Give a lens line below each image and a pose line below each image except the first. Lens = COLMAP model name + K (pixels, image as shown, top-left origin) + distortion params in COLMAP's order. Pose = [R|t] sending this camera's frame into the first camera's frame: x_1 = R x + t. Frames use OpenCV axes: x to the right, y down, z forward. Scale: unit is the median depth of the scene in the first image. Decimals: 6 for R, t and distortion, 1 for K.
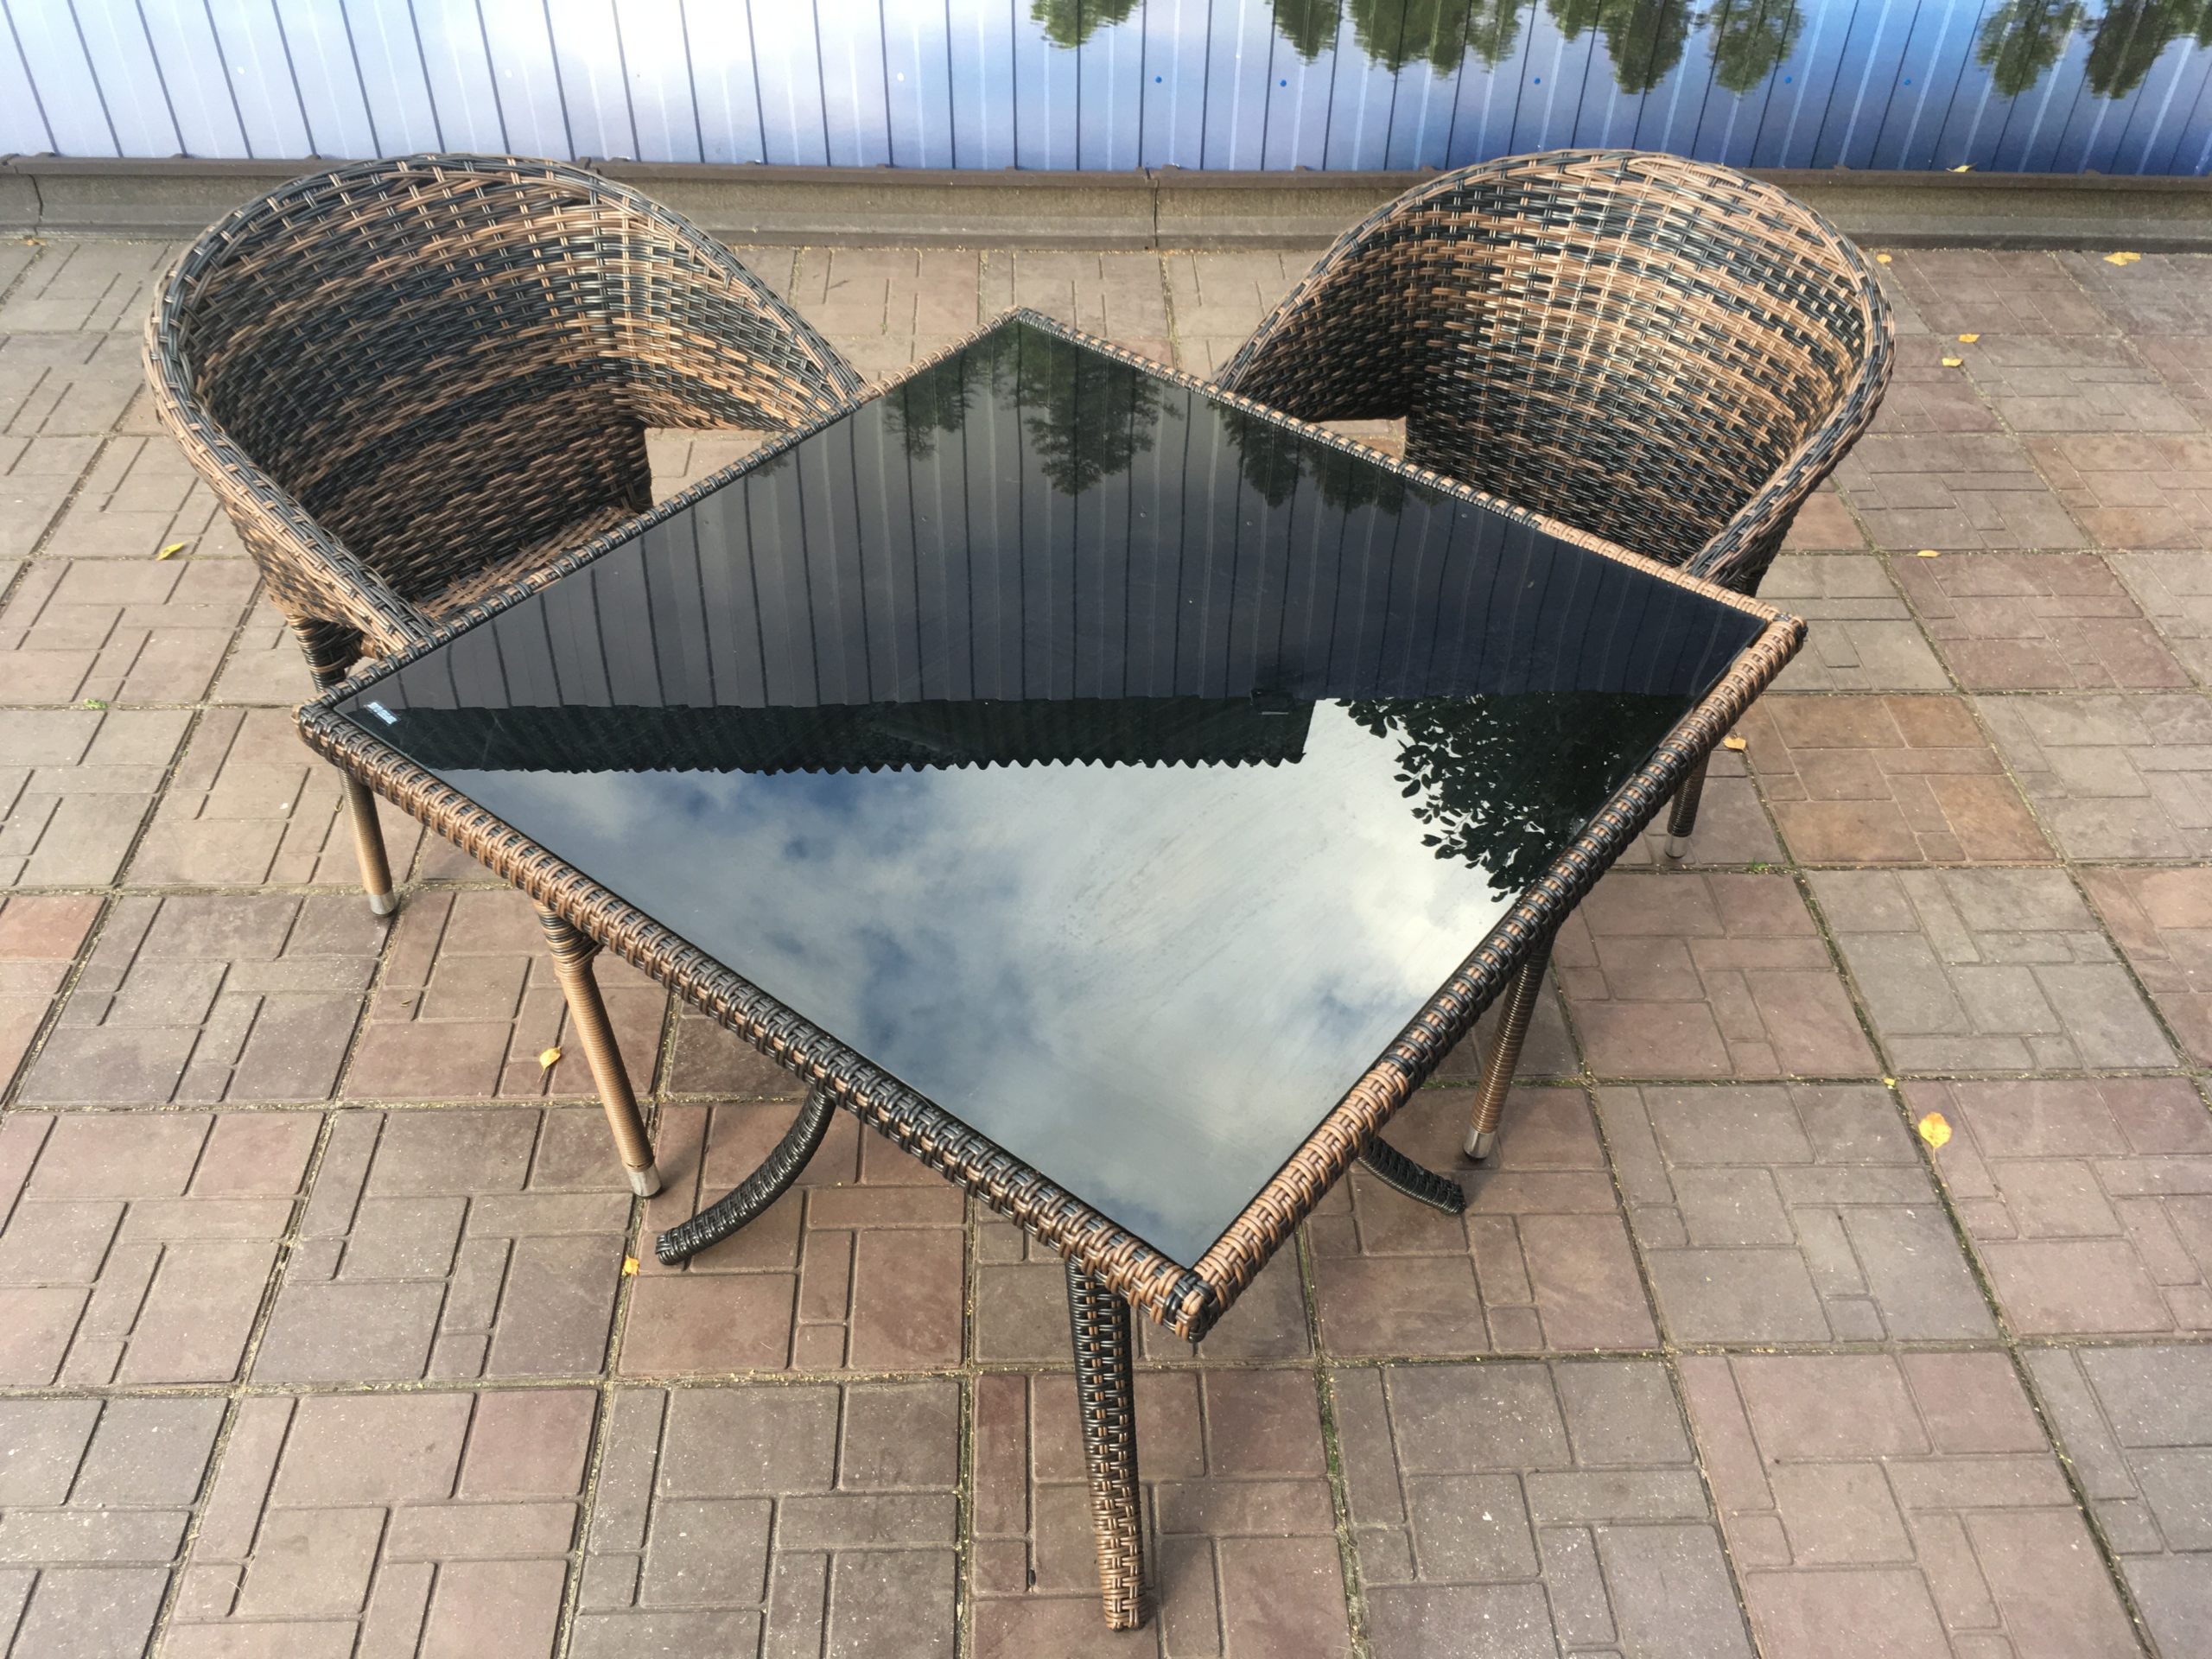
lens RADIAL K [[1888.8, 0, 1113.9], [0, 1888.8, 838.8], [0, 0, 1]] dist [0.078583, -0.117261]
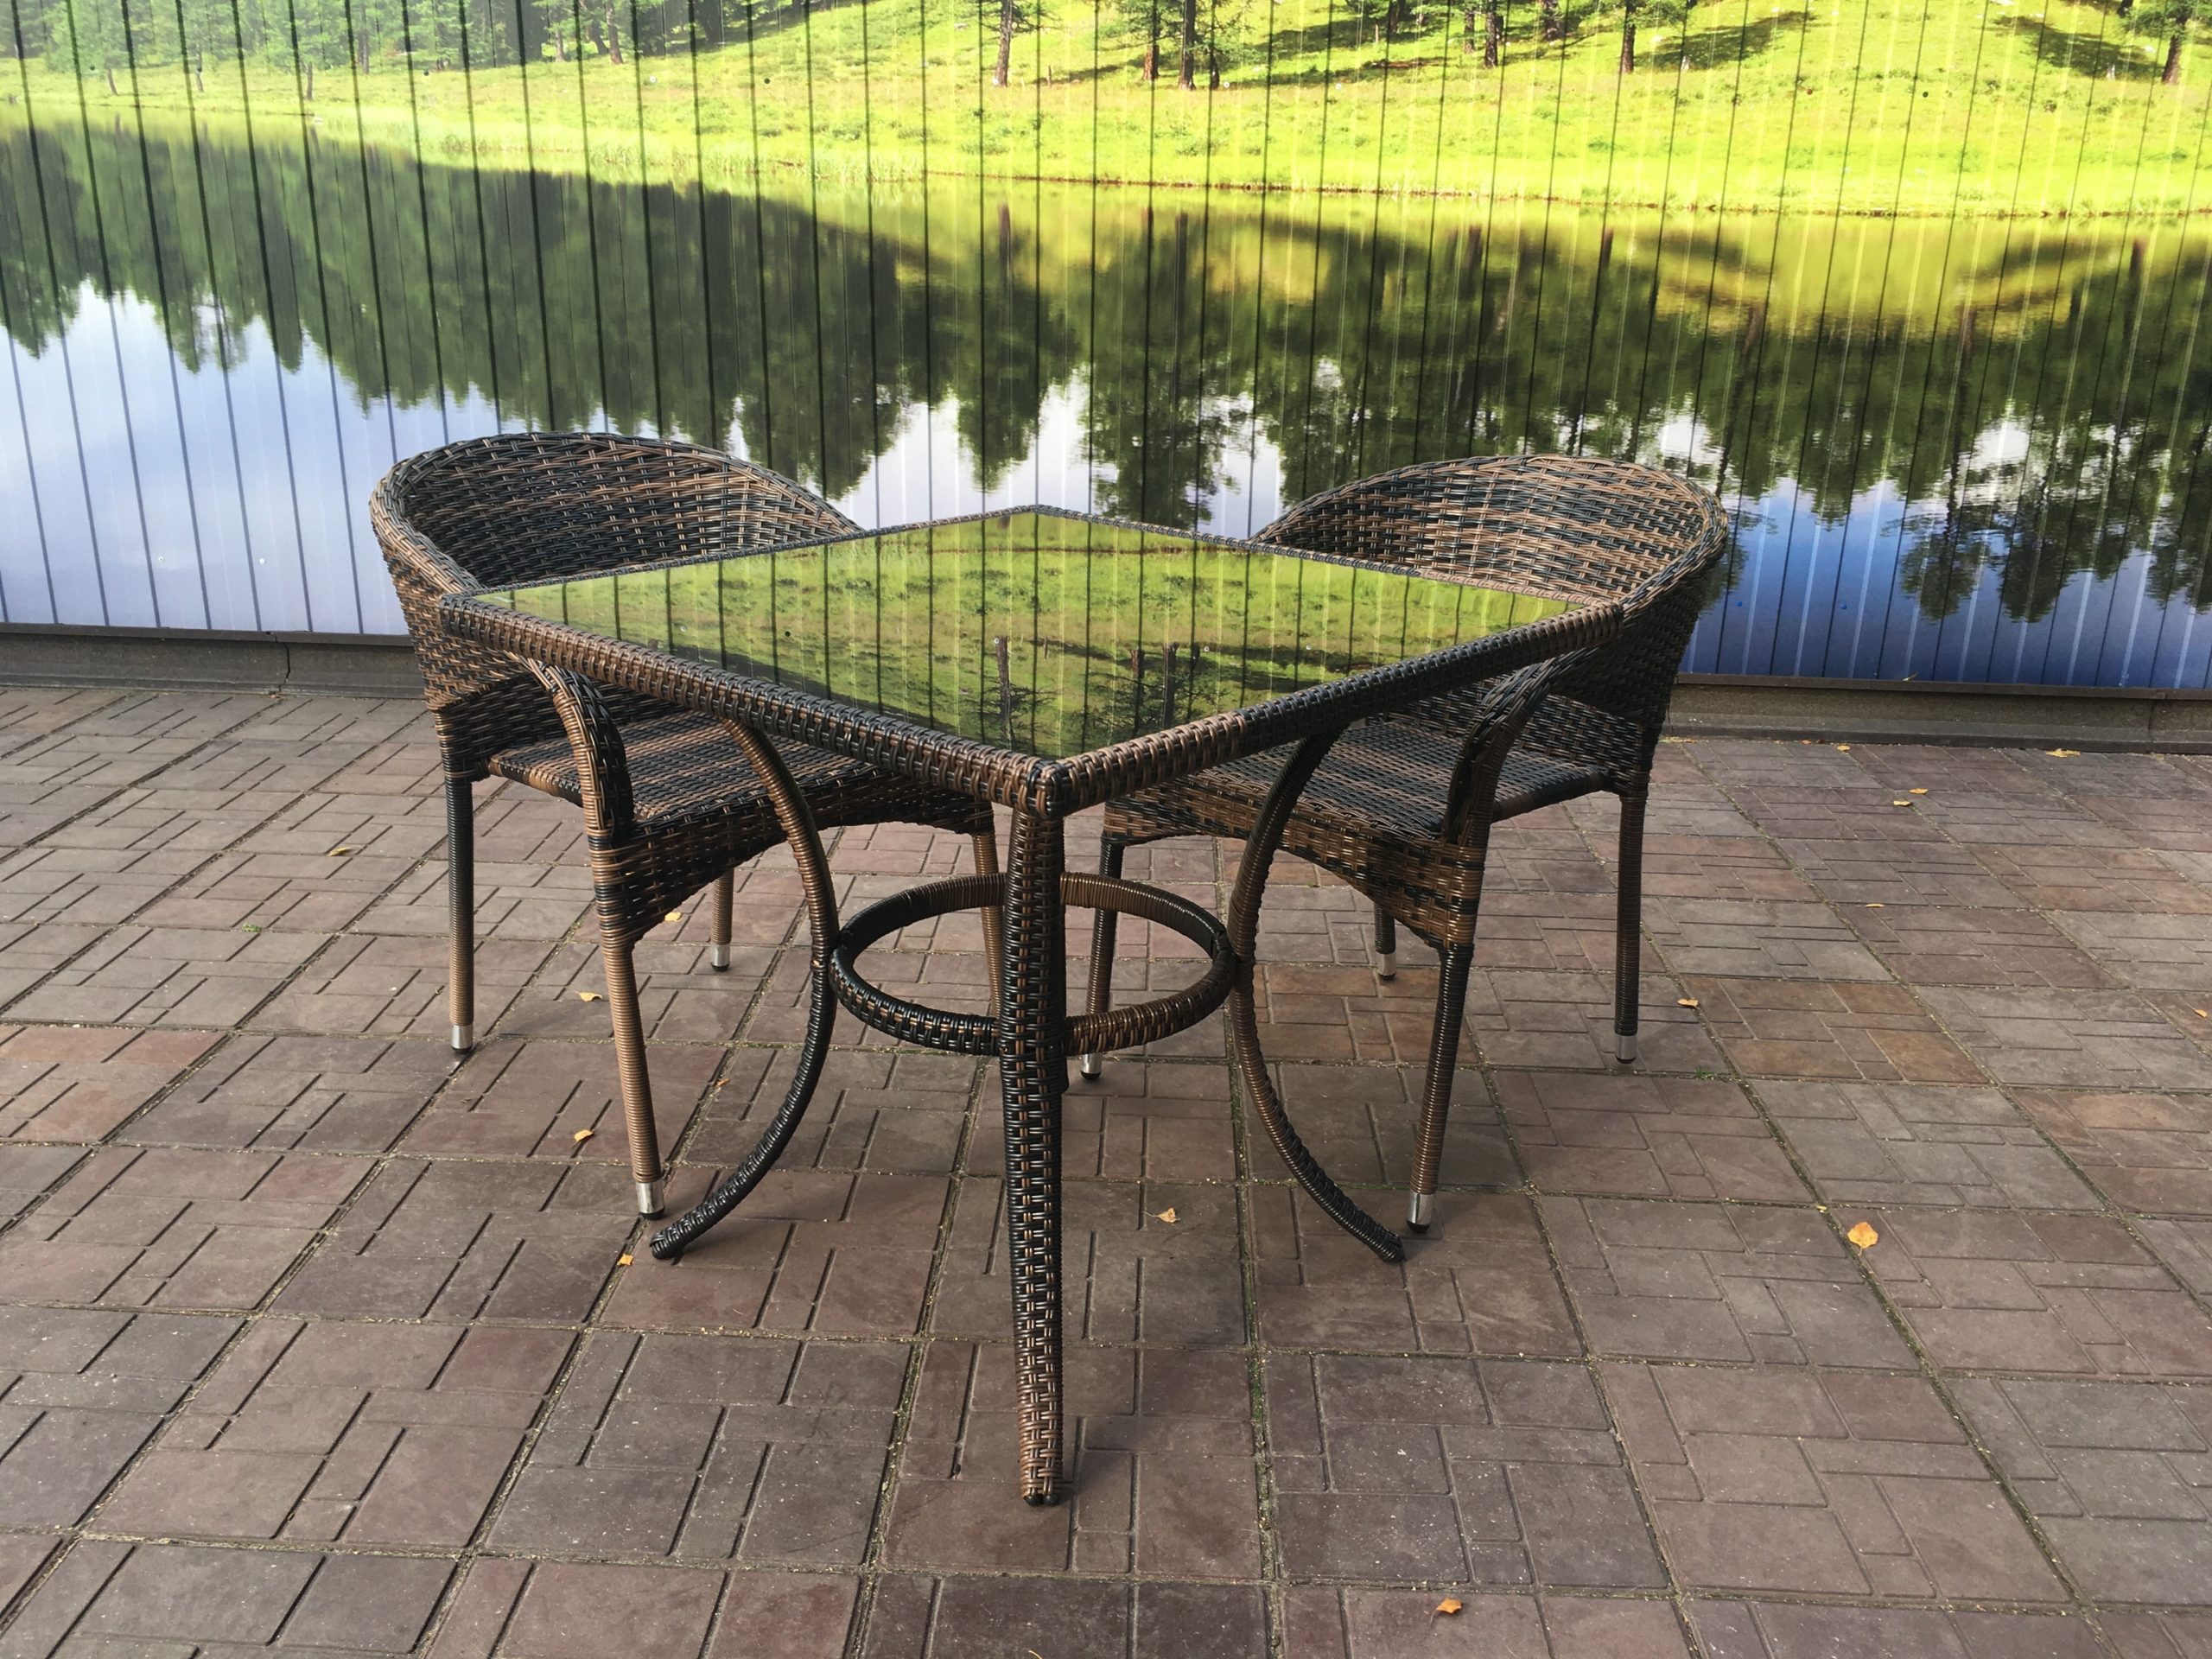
lens RADIAL K [[1888.8, 0, 1113.5], [0, 1888.8, 824.1], [0, 0, 1]] dist [0.078583, -0.117261]
pose [[0.997317, 0.021977, -0.069820, 0.082856], [-0.048546, 0.912489, -0.406210, 0.372638], [0.054783, 0.408510, 0.911109, -0.068126]]
